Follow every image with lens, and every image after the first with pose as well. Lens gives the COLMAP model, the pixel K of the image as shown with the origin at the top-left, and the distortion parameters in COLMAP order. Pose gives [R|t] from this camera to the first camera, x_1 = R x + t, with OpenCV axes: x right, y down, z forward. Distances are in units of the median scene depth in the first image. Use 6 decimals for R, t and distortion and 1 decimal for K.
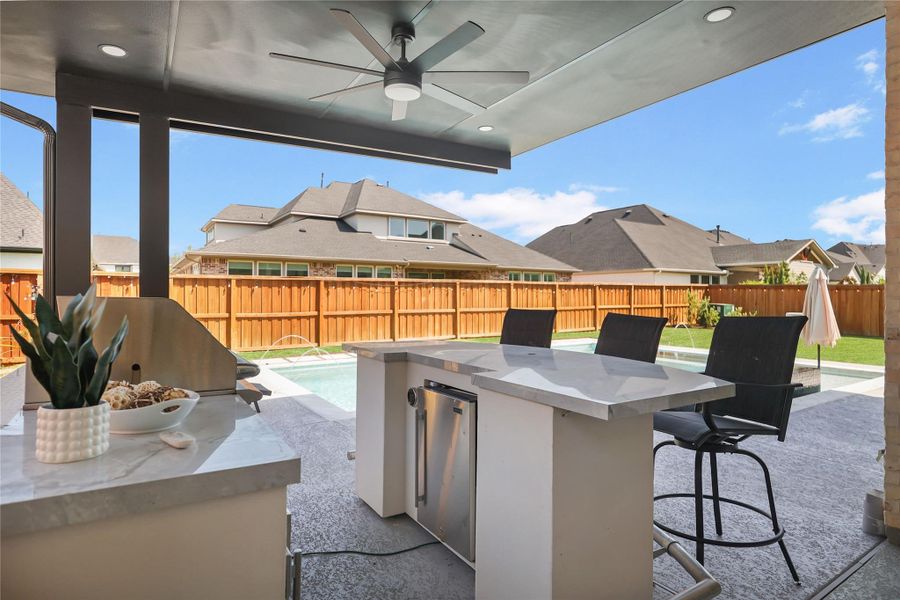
lens RADIAL K [[481.0, 0, 445.3], [0, 481.0, 294.1], [0, 0, 1]] dist [0.007253, 0.000838]
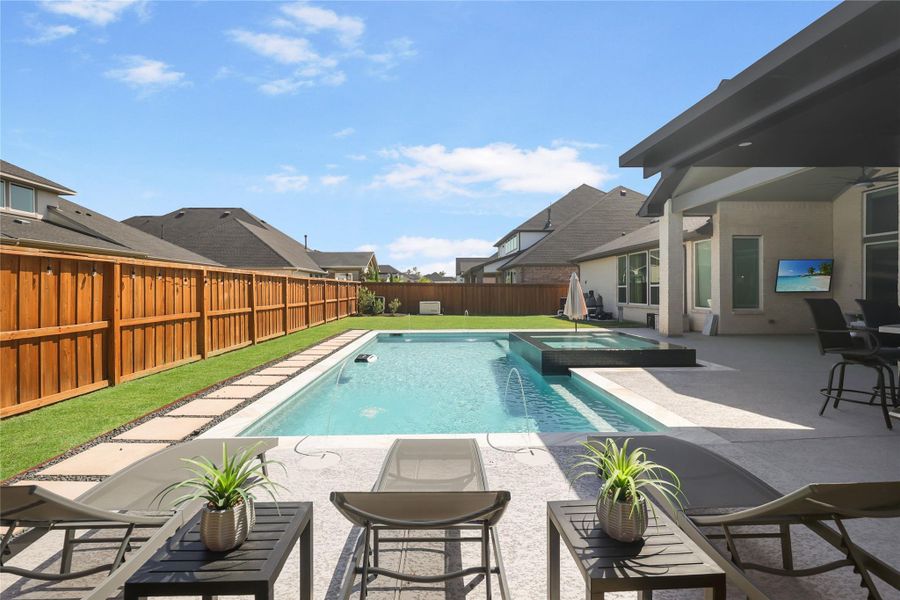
lens RADIAL K [[397.6, 0, 449.2], [0, 397.6, 296.7], [0, 0, 1]] dist [-0.007651, 0.000146]
pose [[0.517920, -0.015121, 0.855295, -0.271786], [0.001336, 0.999857, 0.016867, 0.001798], [-0.855428, -0.007593, 0.517866, 0.278101]]
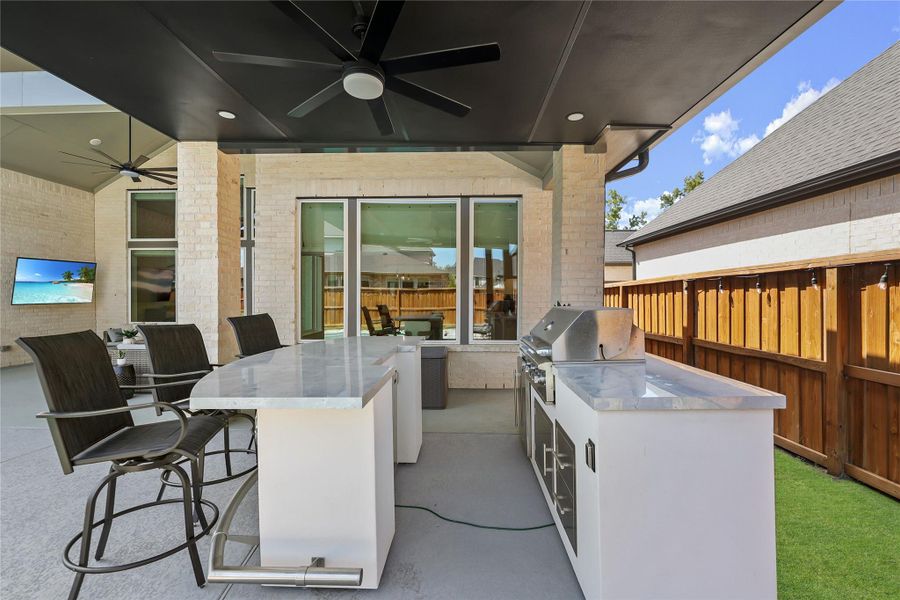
lens RADIAL K [[403.3, 0, 448.5], [0, 403.3, 301.0], [0, 0, 1]] dist [-0.003799, 0.000089]
pose [[-0.809929, -0.007313, 0.586483, -0.110988], [-0.003875, 0.999967, 0.007117, -0.002622], [-0.586516, 0.003492, -0.809930, 0.239372]]
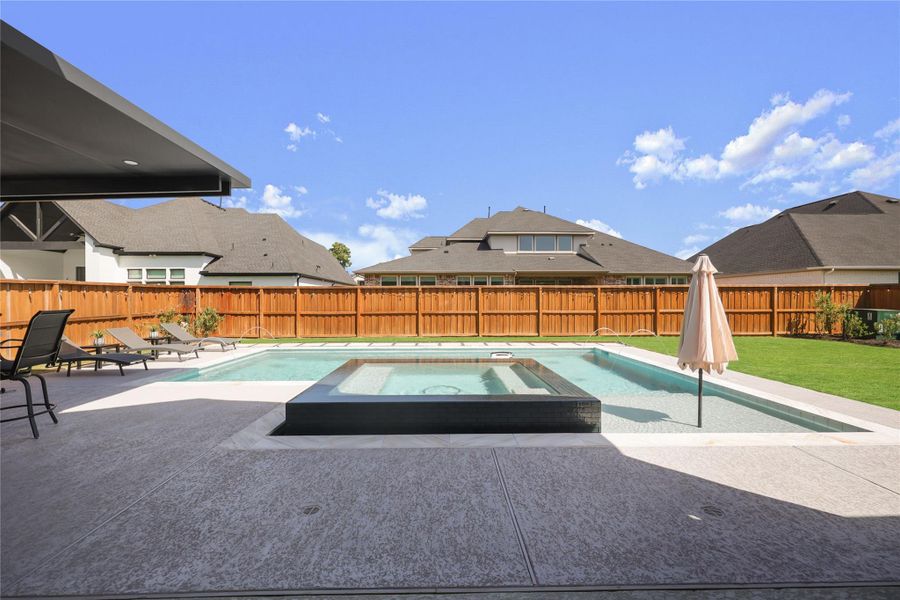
lens RADIAL K [[363.6, 0, 446.2], [0, 363.6, 301.7], [0, 0, 1]] dist [0.000395, -0.000306]
pose [[0.848116, 0.000998, -0.529809, 0.309086], [0.003818, 0.999961, 0.007995, 0.001327], [0.529796, -0.008804, 0.848079, 0.156175]]
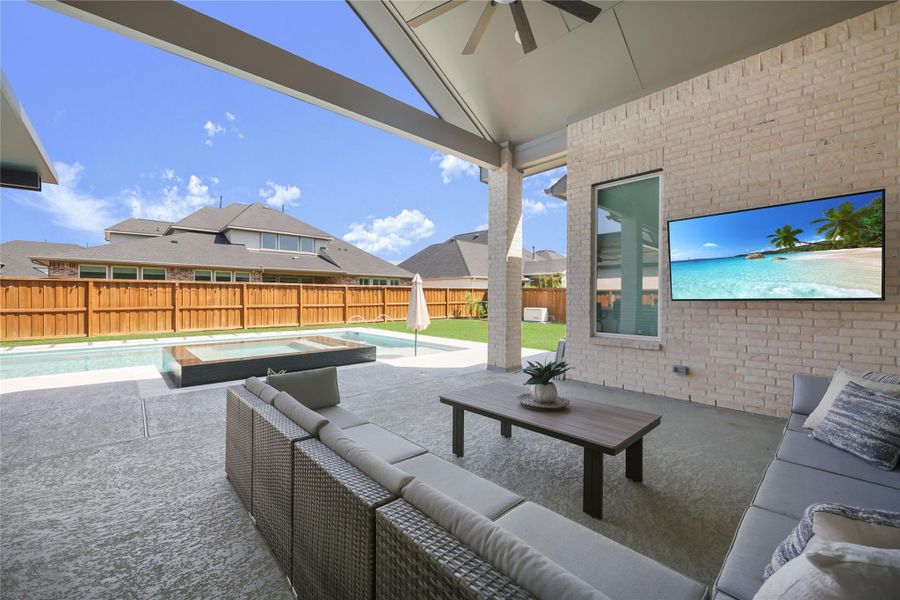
lens RADIAL K [[363.6, 0, 444.3], [0, 363.6, 298.7], [0, 0, 1]] dist [0.000395, -0.000306]
pose [[0.987419, 0.000408, 0.158126, 0.287320], [-0.001769, 0.999963, 0.008466, 0.003171], [-0.158117, -0.008639, 0.987383, -0.018646]]
